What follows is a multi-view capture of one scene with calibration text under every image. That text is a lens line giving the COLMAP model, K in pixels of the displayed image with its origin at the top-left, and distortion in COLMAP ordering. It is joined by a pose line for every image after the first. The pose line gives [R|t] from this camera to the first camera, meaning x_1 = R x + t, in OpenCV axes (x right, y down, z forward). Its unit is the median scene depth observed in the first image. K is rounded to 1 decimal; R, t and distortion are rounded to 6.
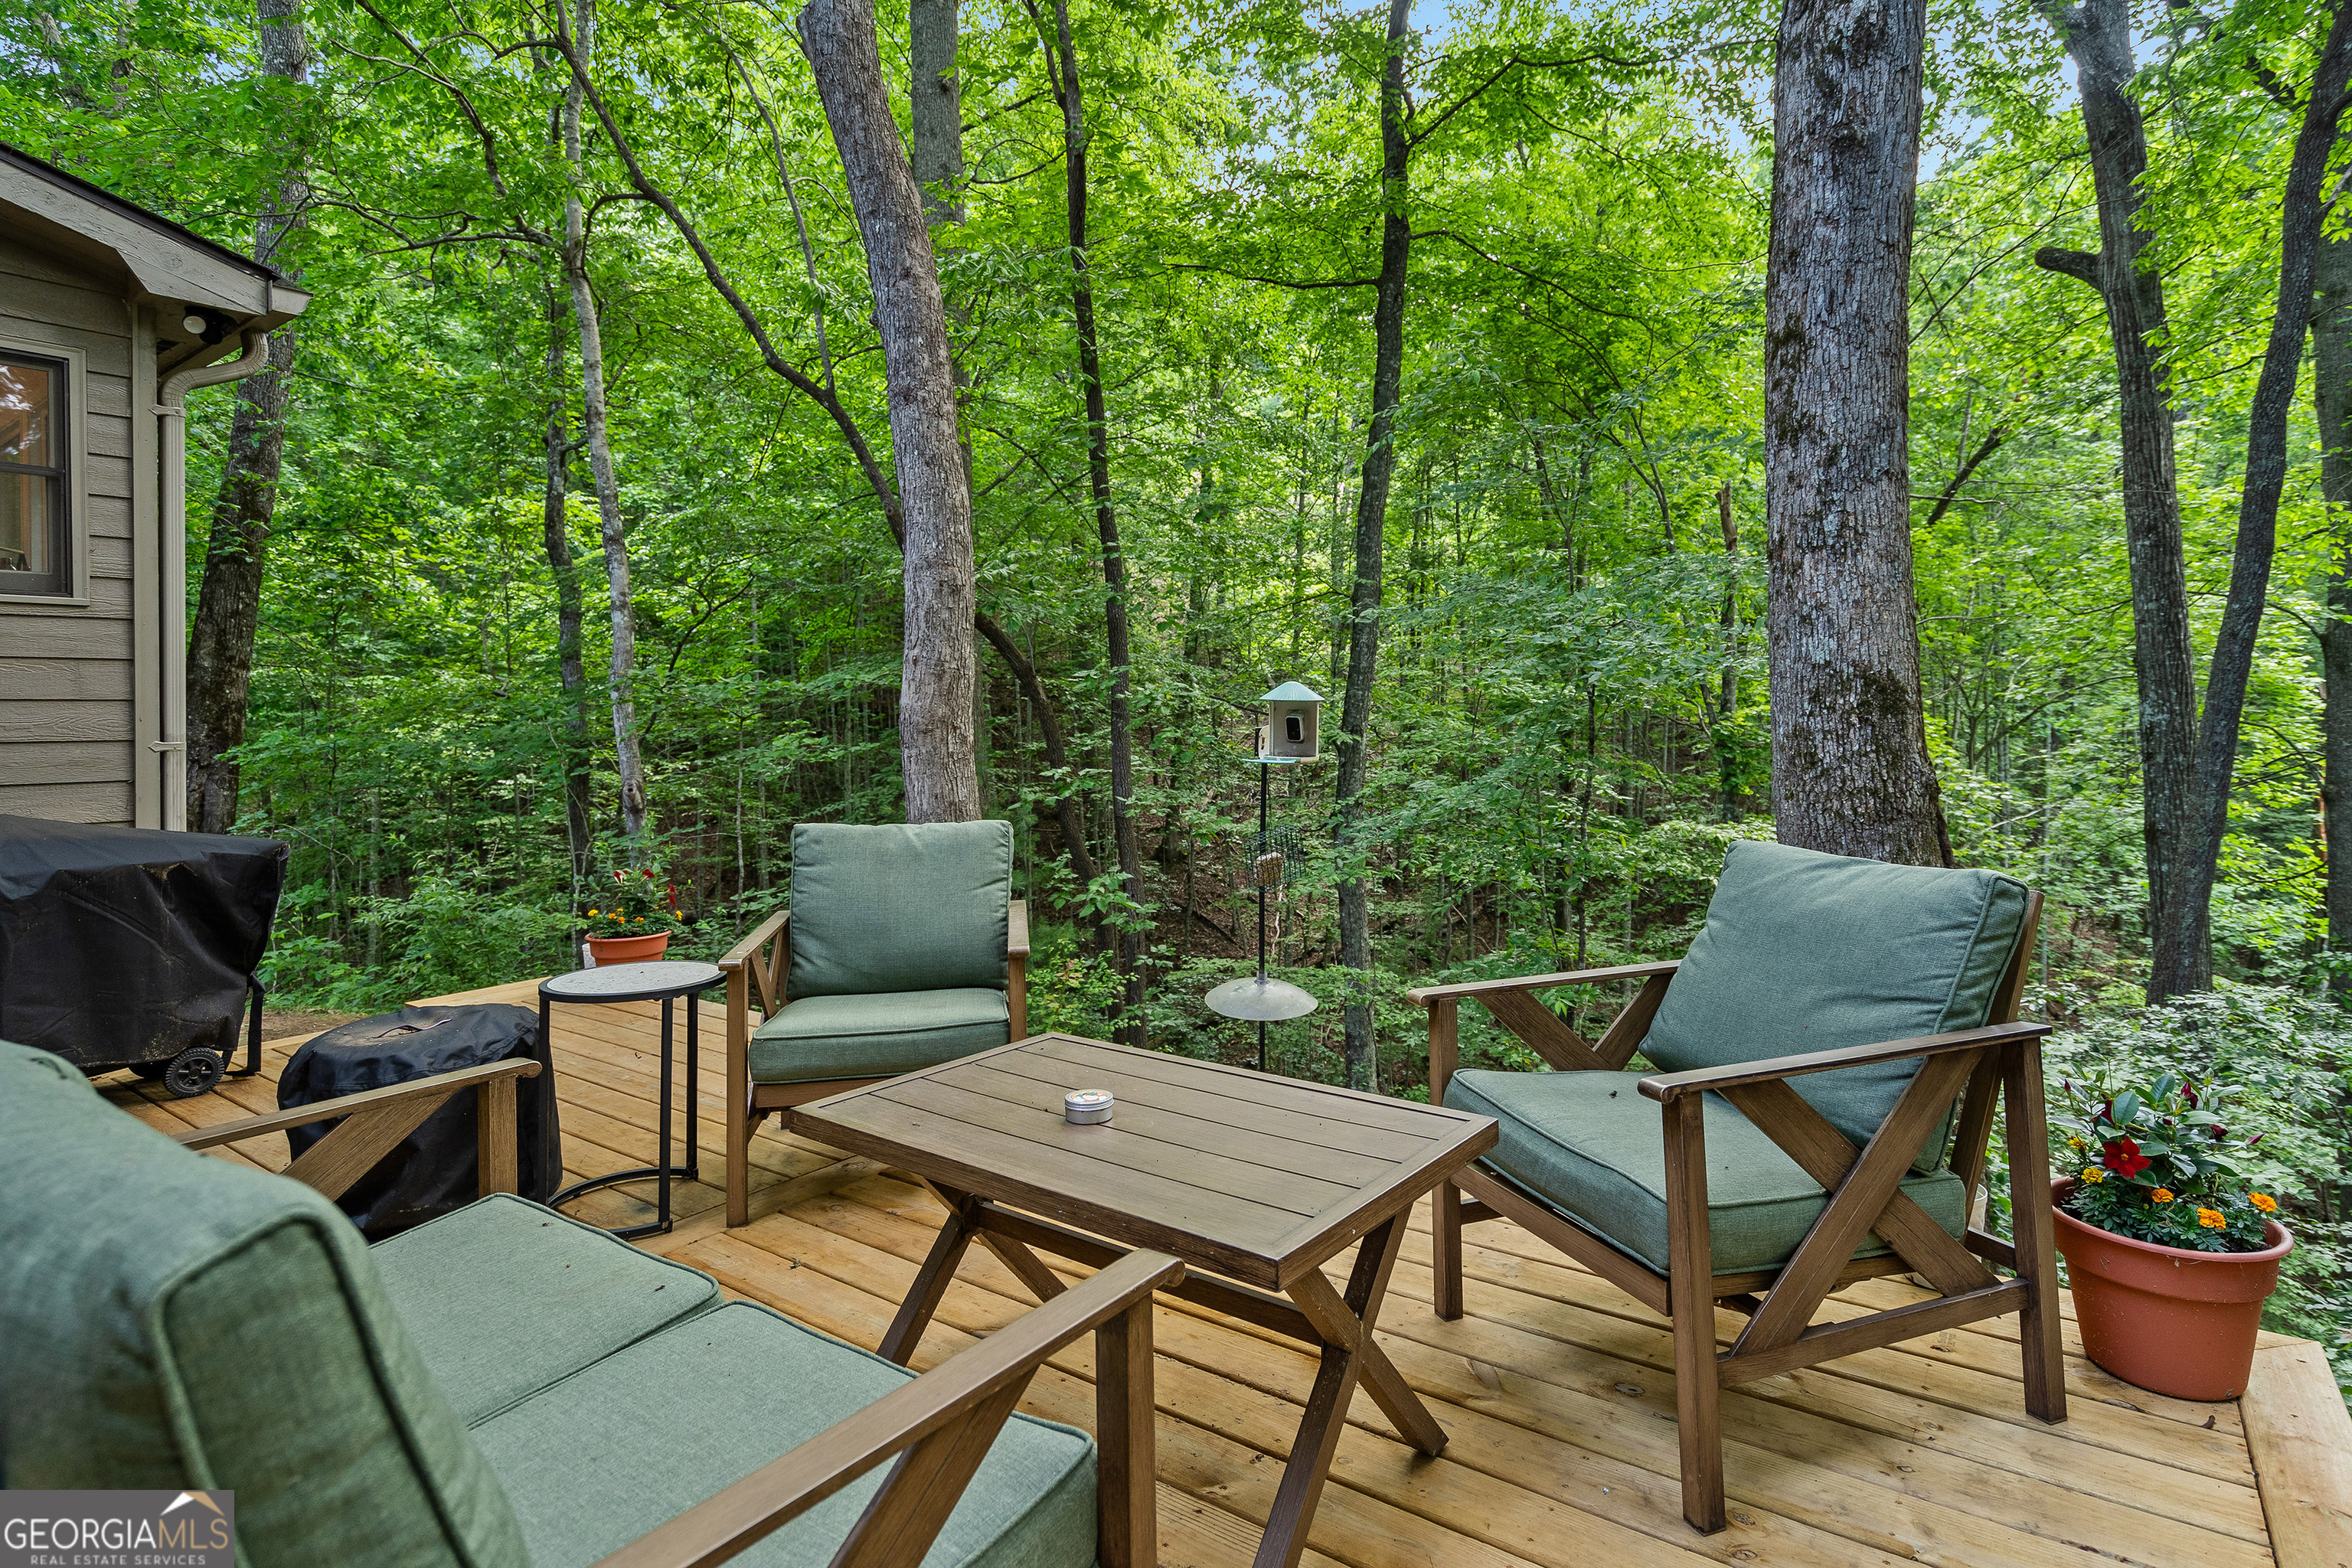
lens RADIAL K [[1198.7, 0, 1180.0], [0, 1198.7, 740.8], [0, 0, 1]] dist [0.001148, 0.000997]
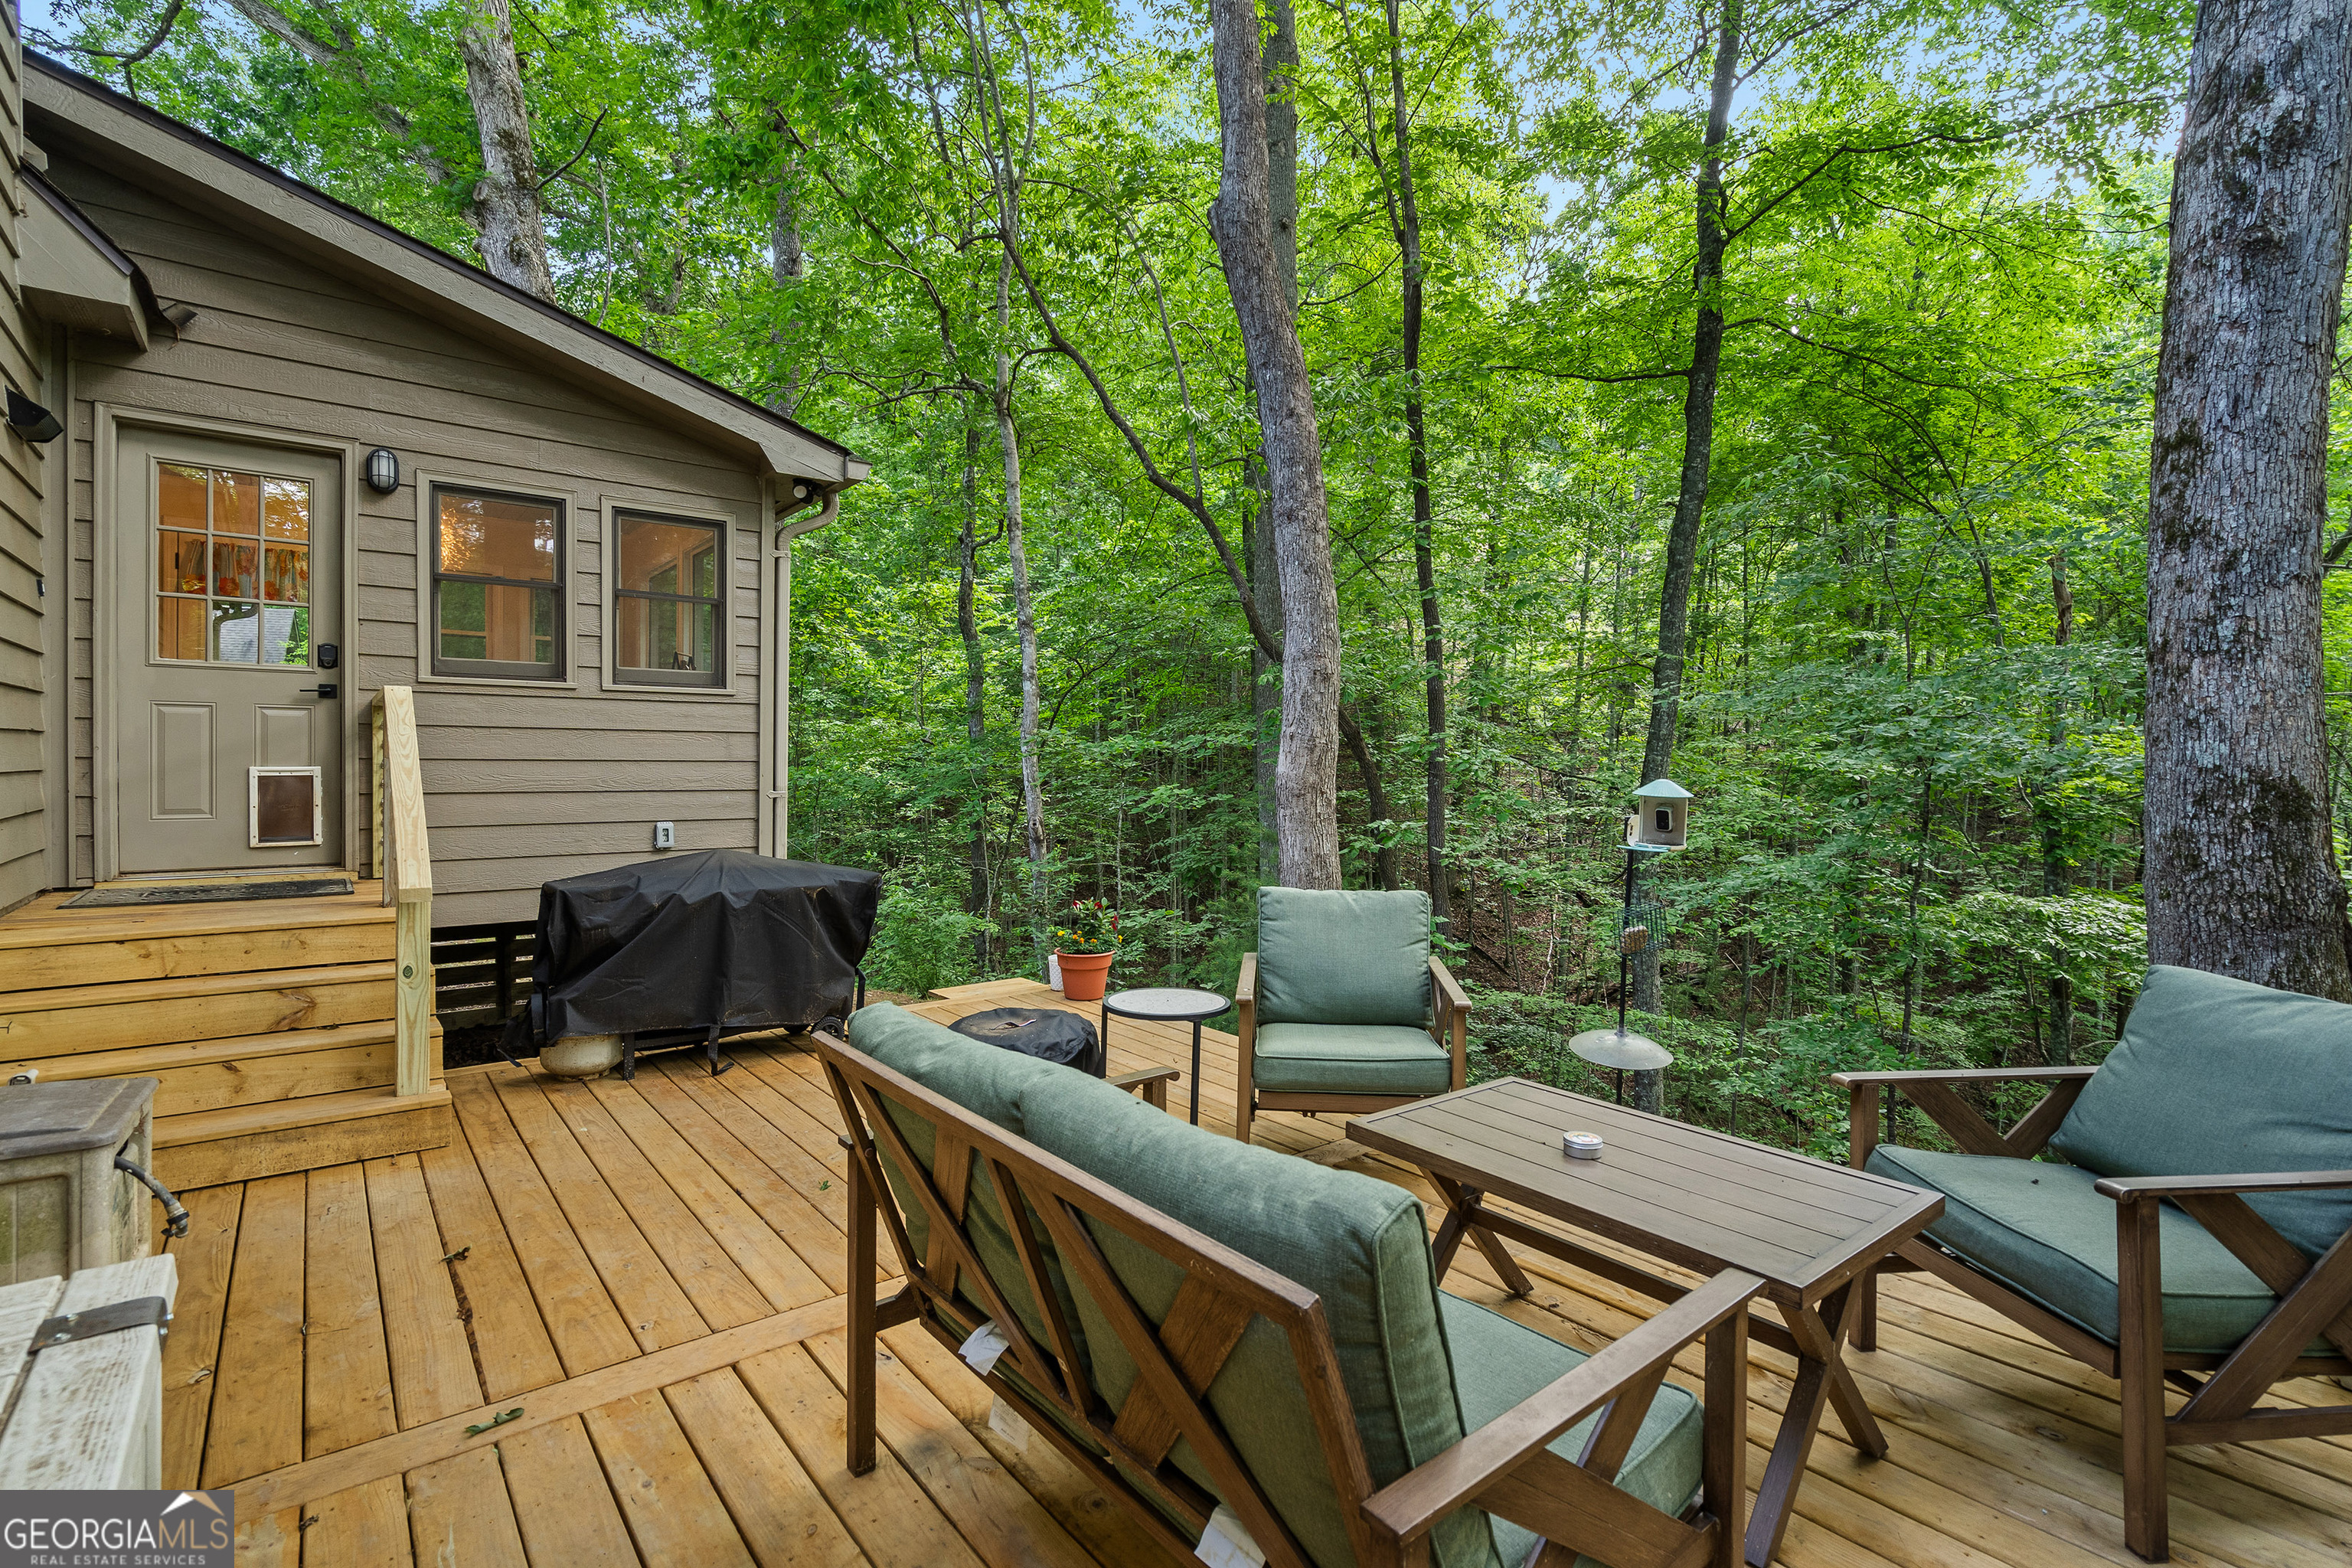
lens RADIAL K [[1059.8, 0, 1169.7], [0, 1059.8, 793.0], [0, 0, 1]] dist [-0.005628, 0.001141]
pose [[0.966717, 0.032298, -0.253802, -0.085283], [-0.028886, 0.999435, 0.017160, -0.031703], [0.254213, -0.009258, 0.967104, -0.083985]]
